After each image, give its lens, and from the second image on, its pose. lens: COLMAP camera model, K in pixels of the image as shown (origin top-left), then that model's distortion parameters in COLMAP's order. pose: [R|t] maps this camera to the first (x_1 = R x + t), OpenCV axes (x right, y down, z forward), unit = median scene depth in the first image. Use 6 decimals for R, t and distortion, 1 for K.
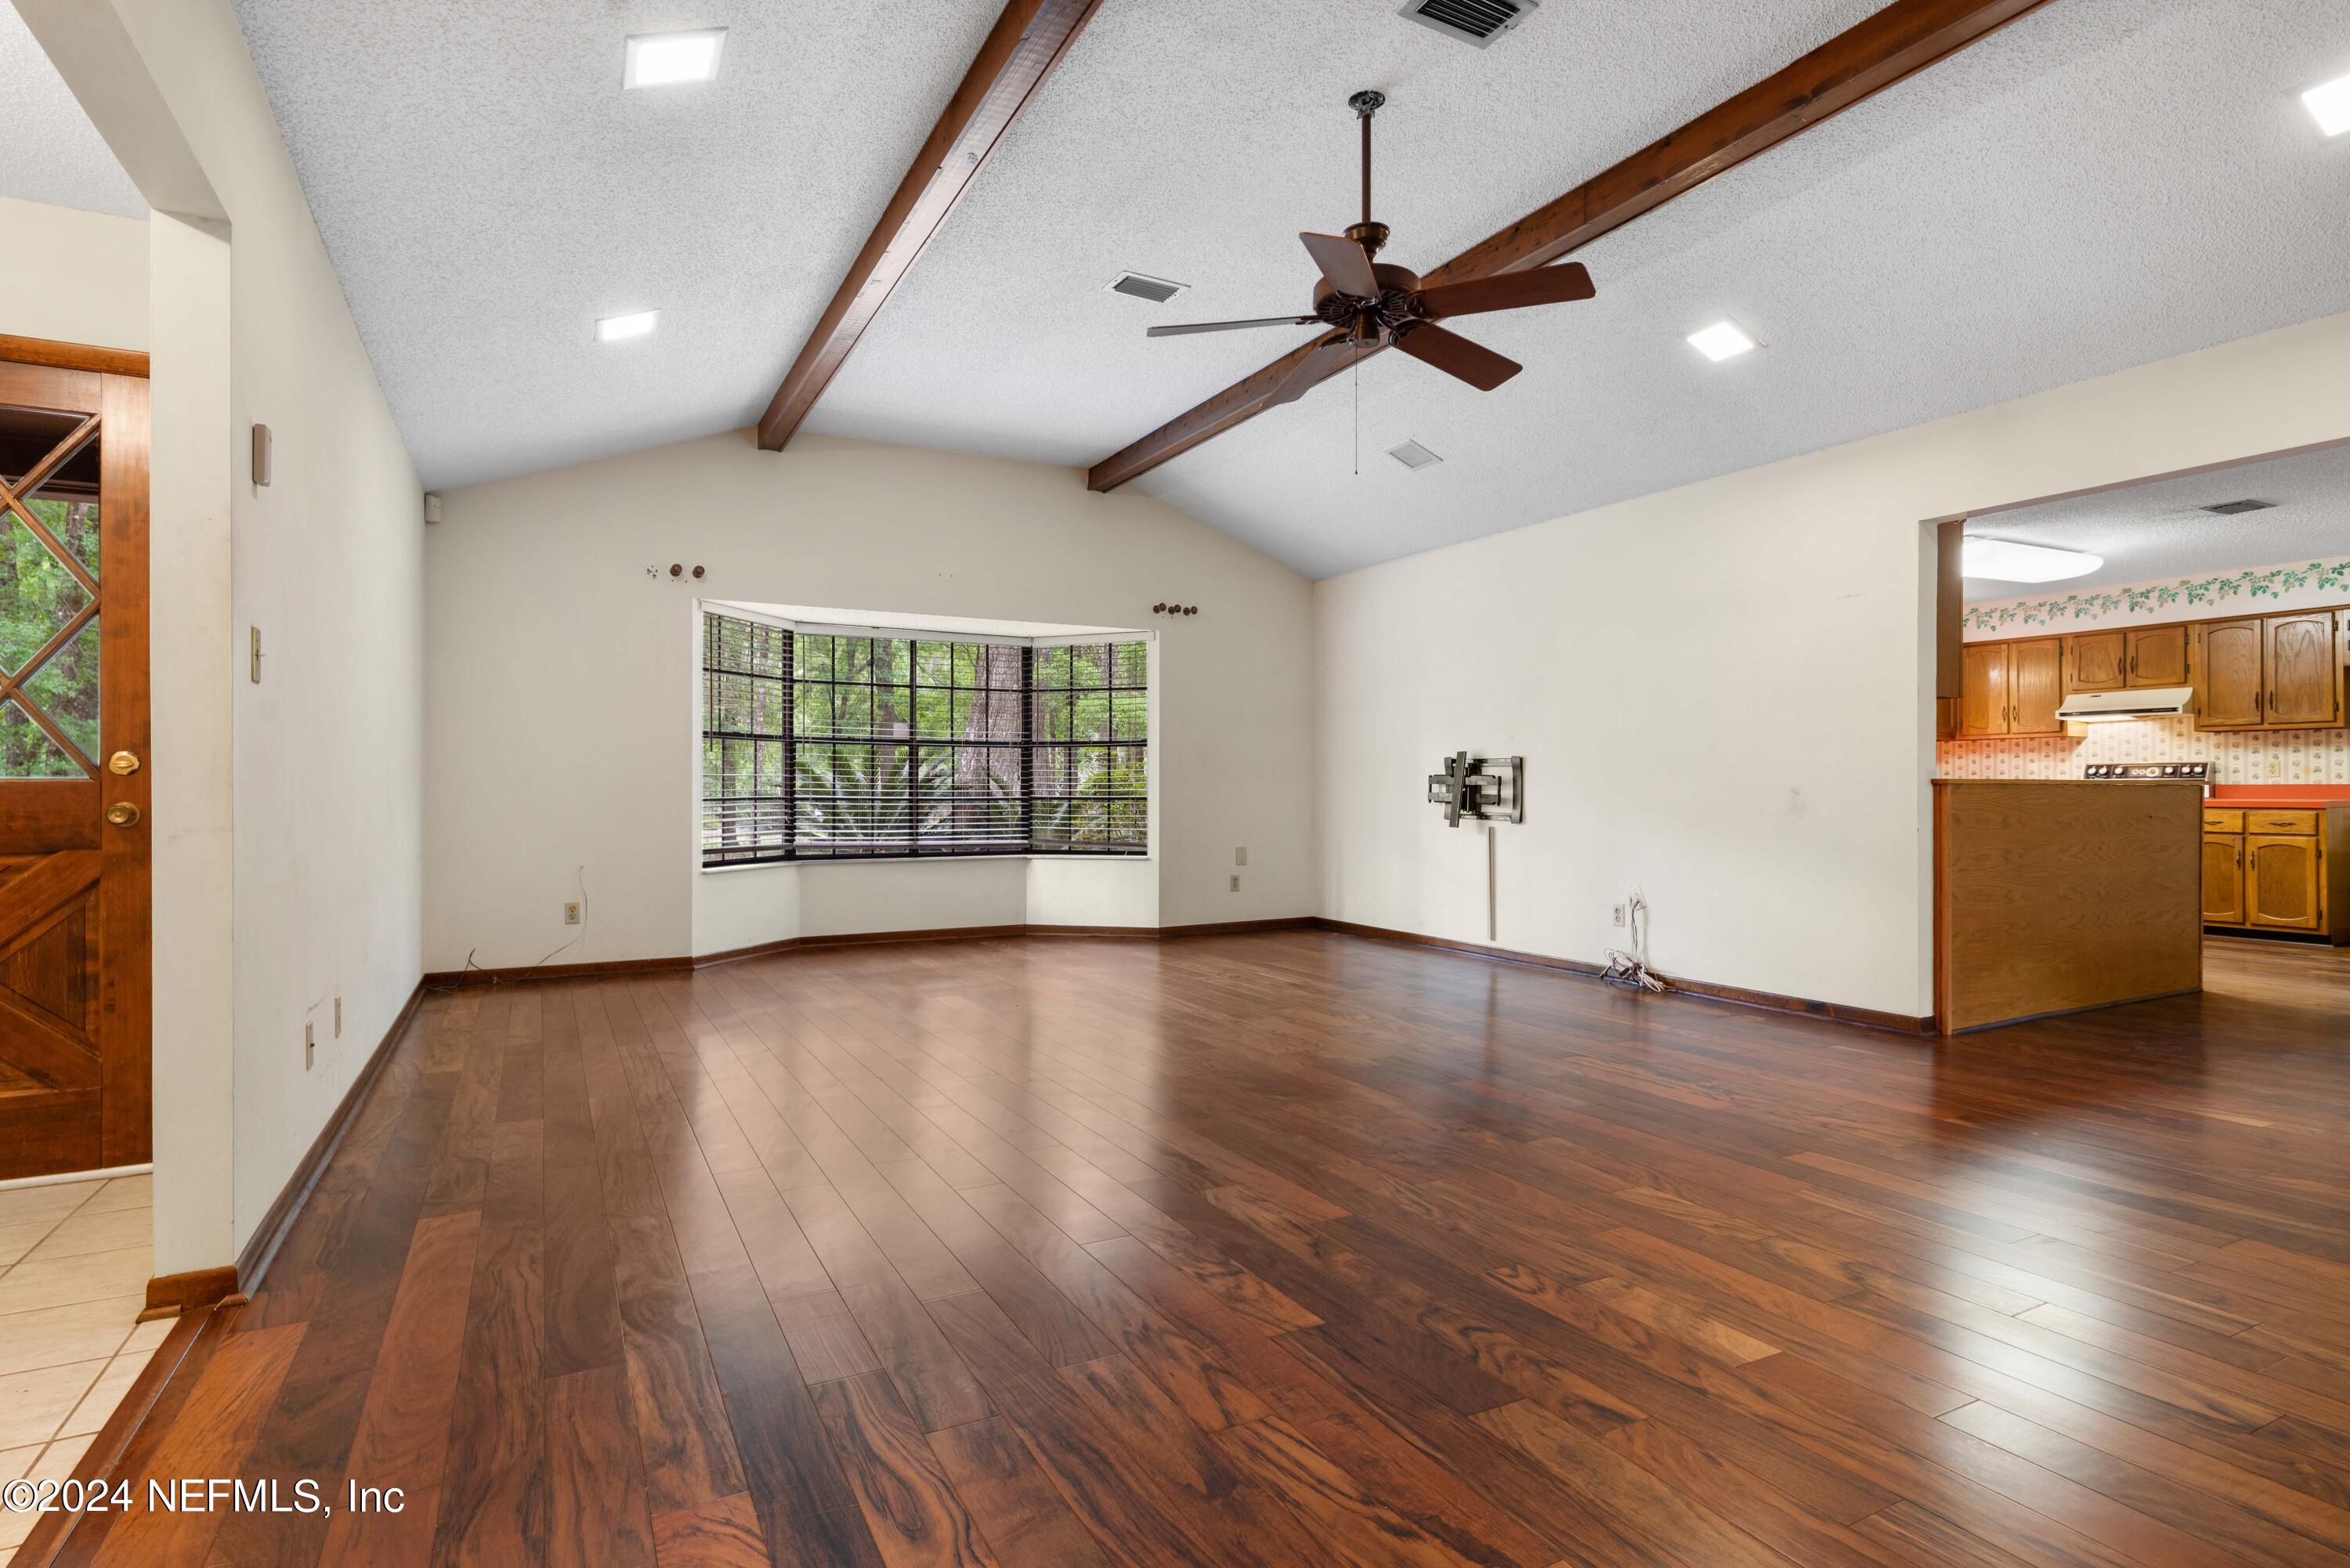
lens RADIAL K [[1164.3, 0, 1164.1], [0, 1164.3, 781.1], [0, 0, 1]] dist [-0.002367, -0.001830]
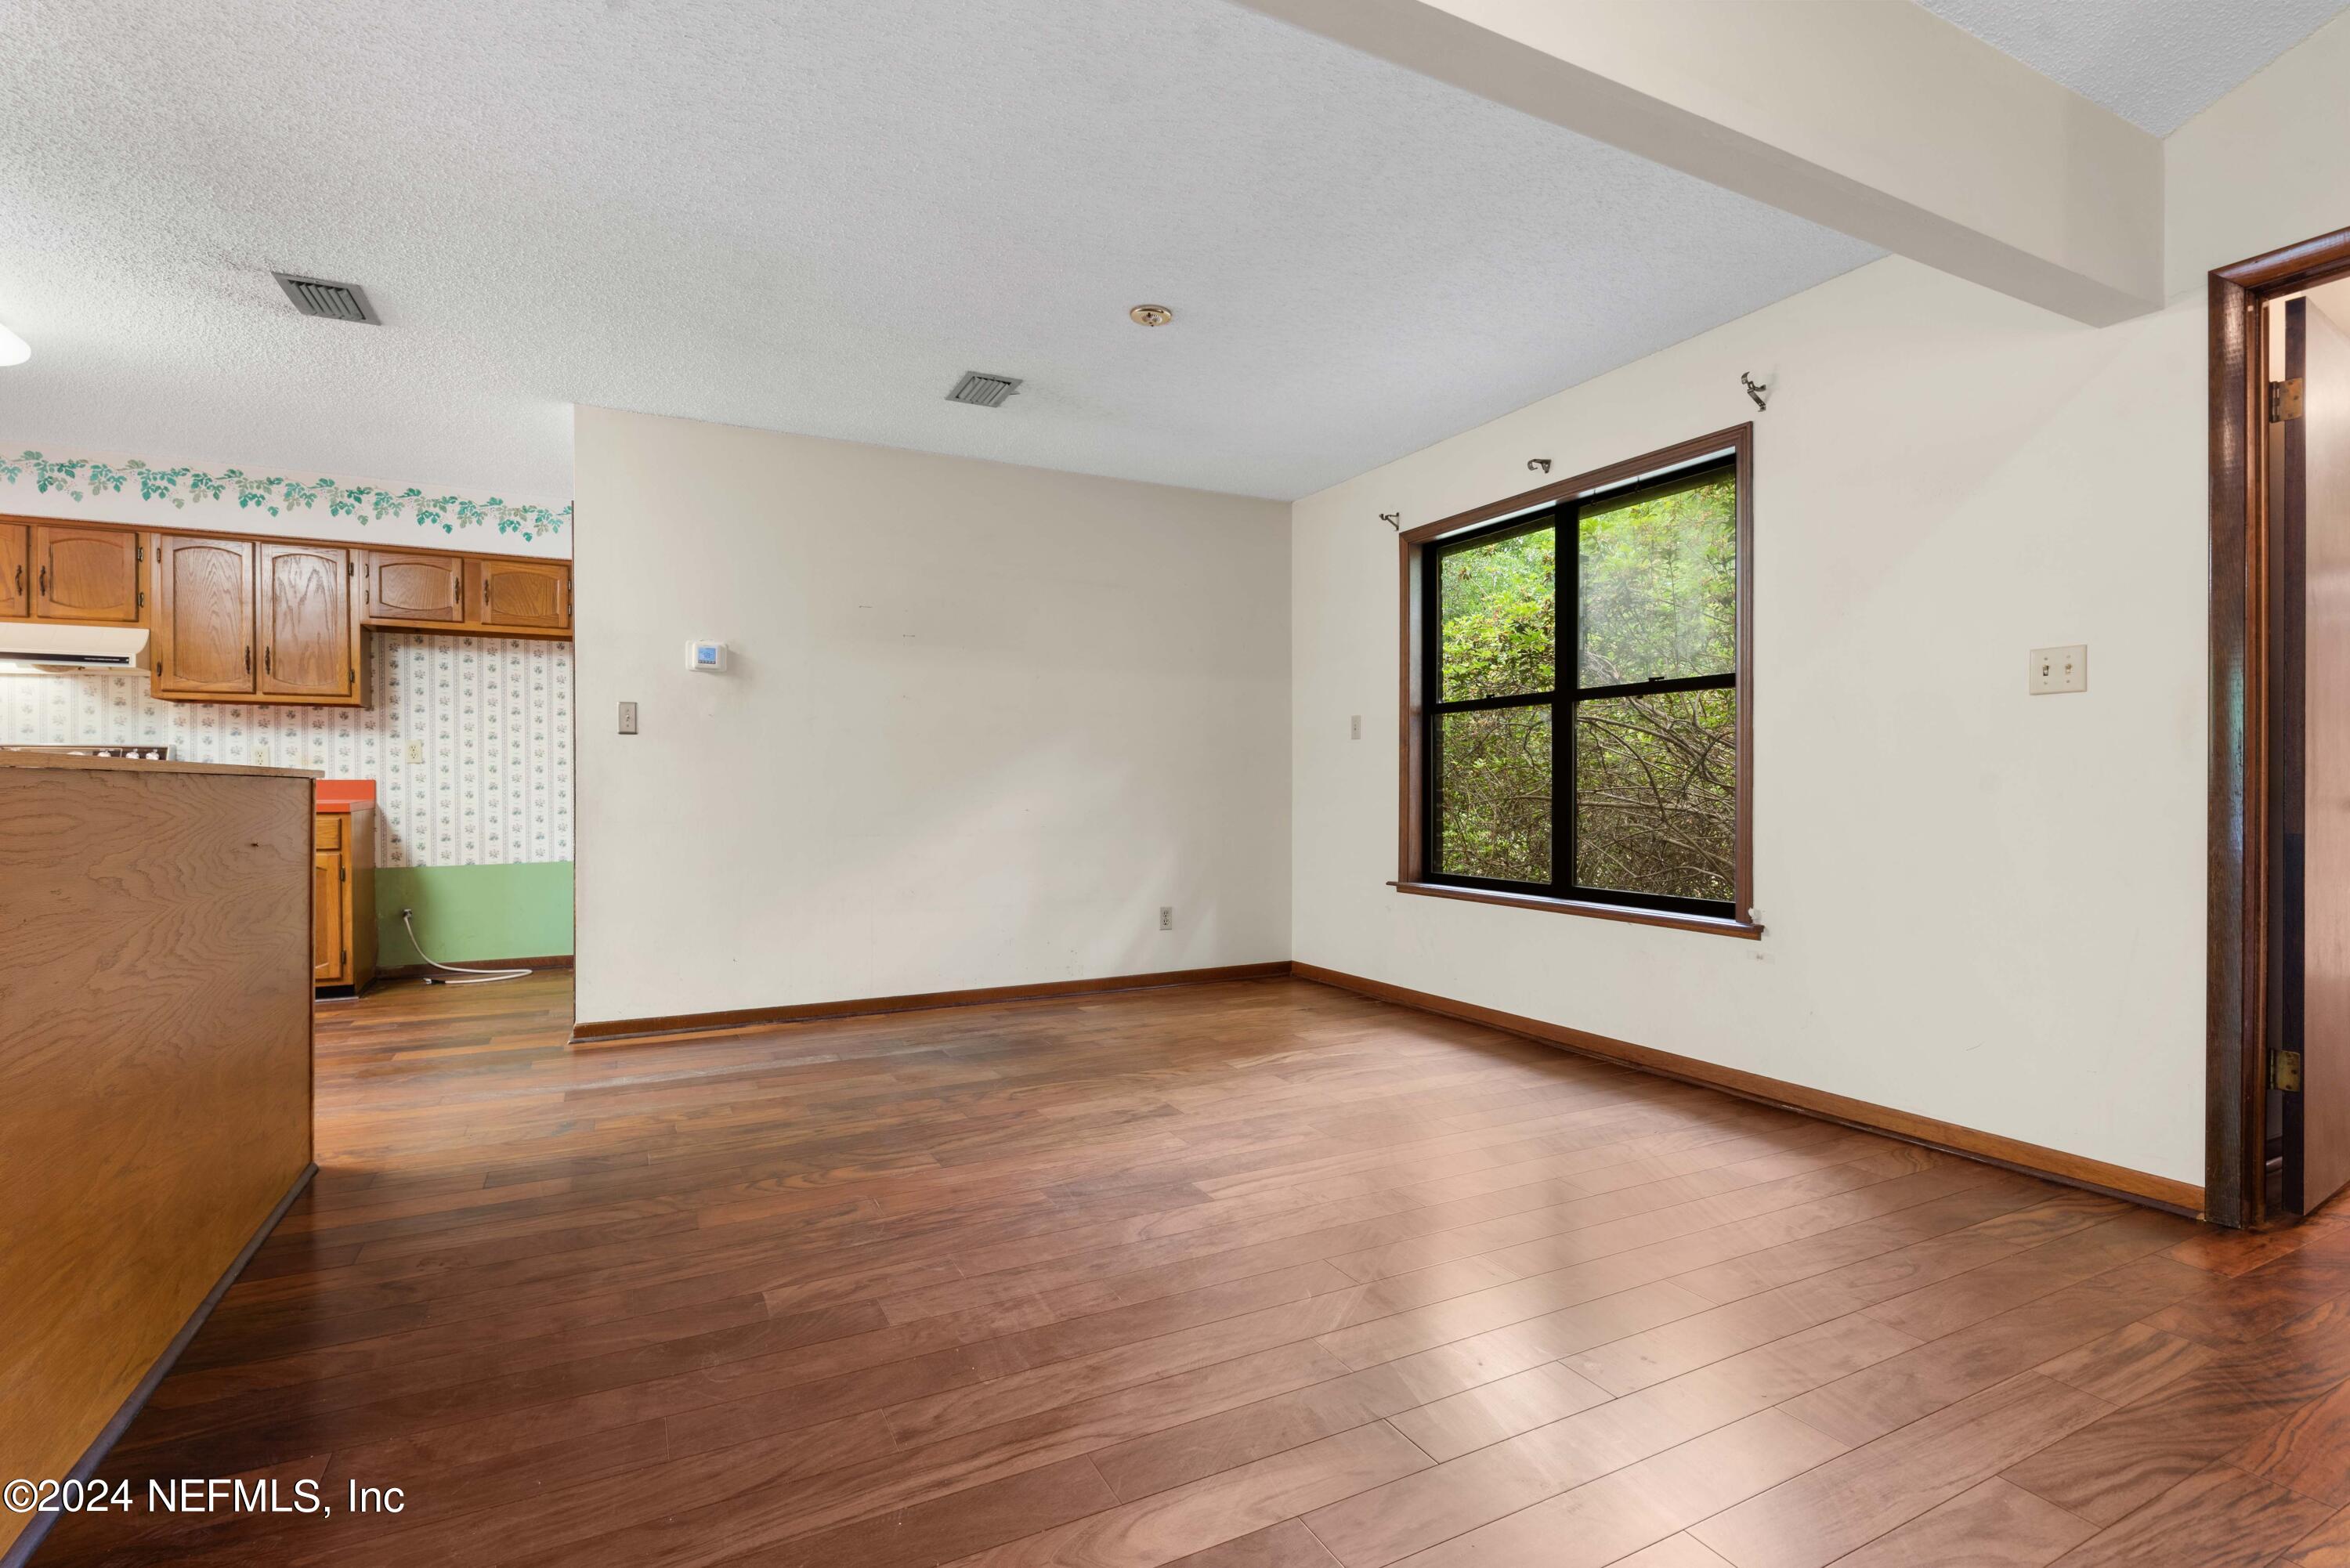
lens RADIAL K [[1090.4, 0, 1170.3], [0, 1090.4, 793.7], [0, 0, 1]] dist [-0.000959, -0.001020]
pose [[0.007344, -0.010291, 0.999920, 0.280632], [-0.004719, 0.999936, 0.010325, 0.001785], [-0.999962, -0.004794, 0.007295, 0.422969]]
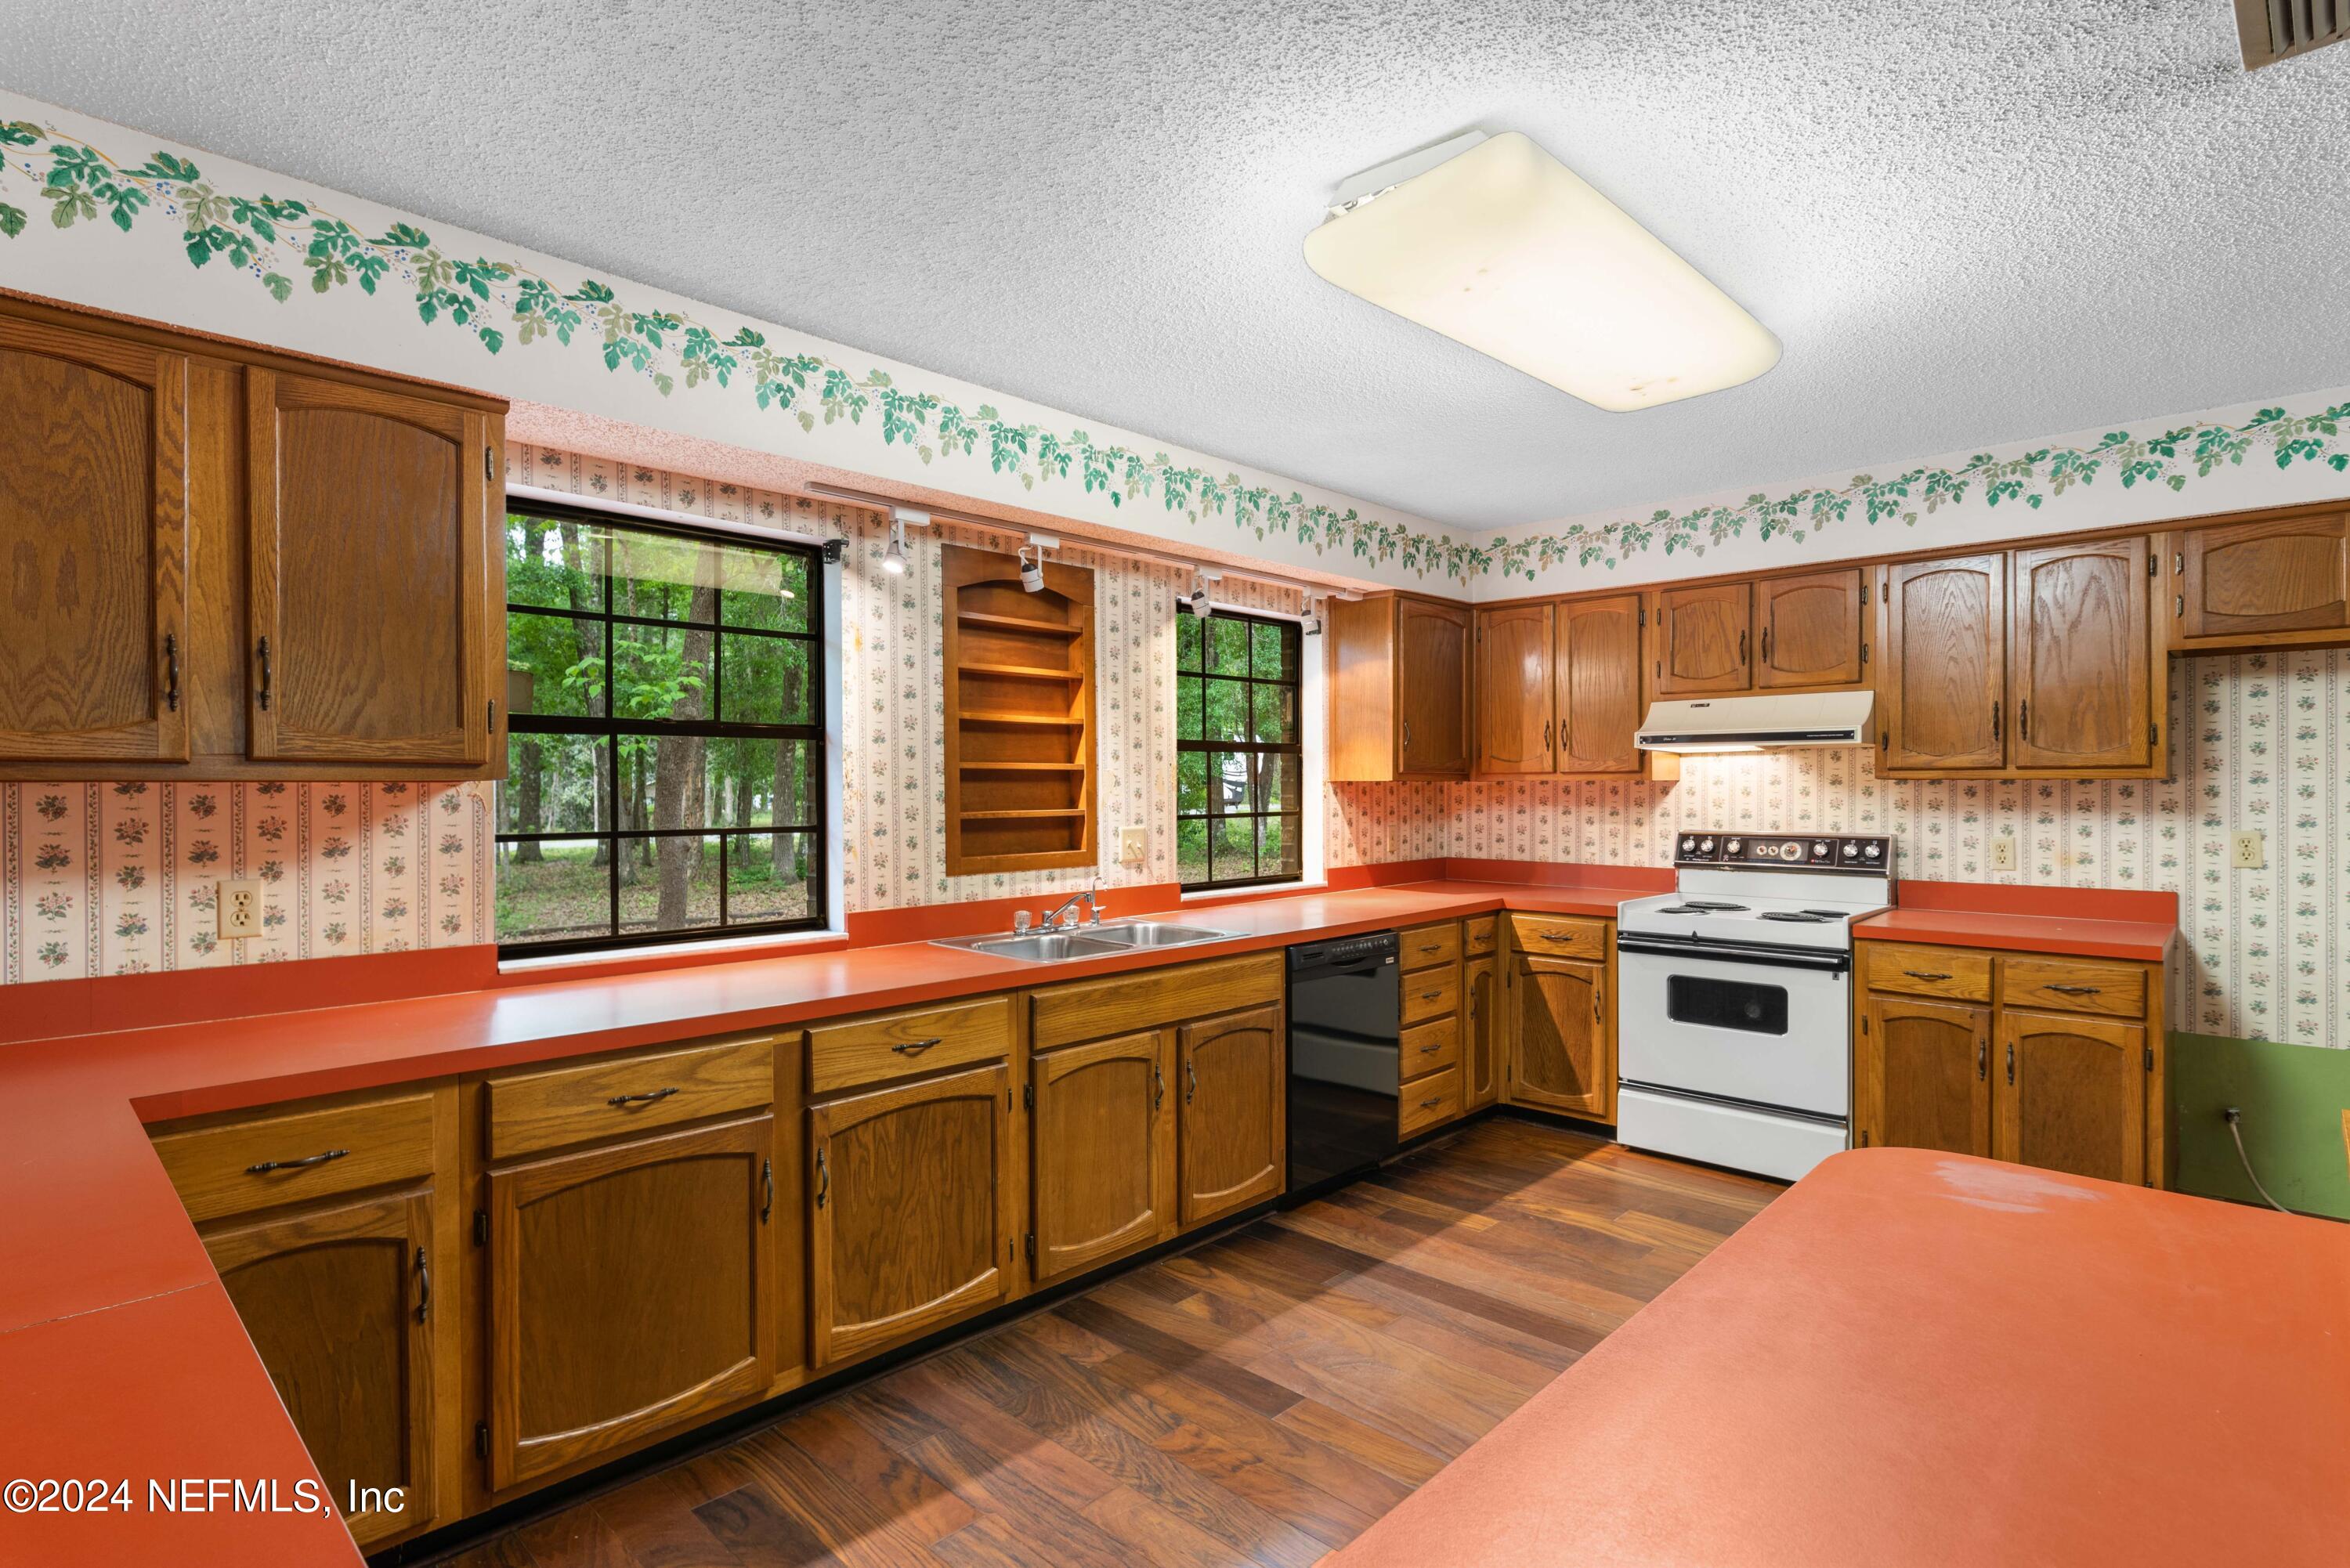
lens RADIAL K [[1164.3, 0, 1154.2], [0, 1164.3, 791.8], [0, 0, 1]] dist [-0.002367, -0.001830]
pose [[0.951373, -0.005538, 0.307991, 0.434111], [0.002293, 0.999938, 0.010895, -0.043238], [-0.308032, -0.009659, 0.951327, 0.614782]]
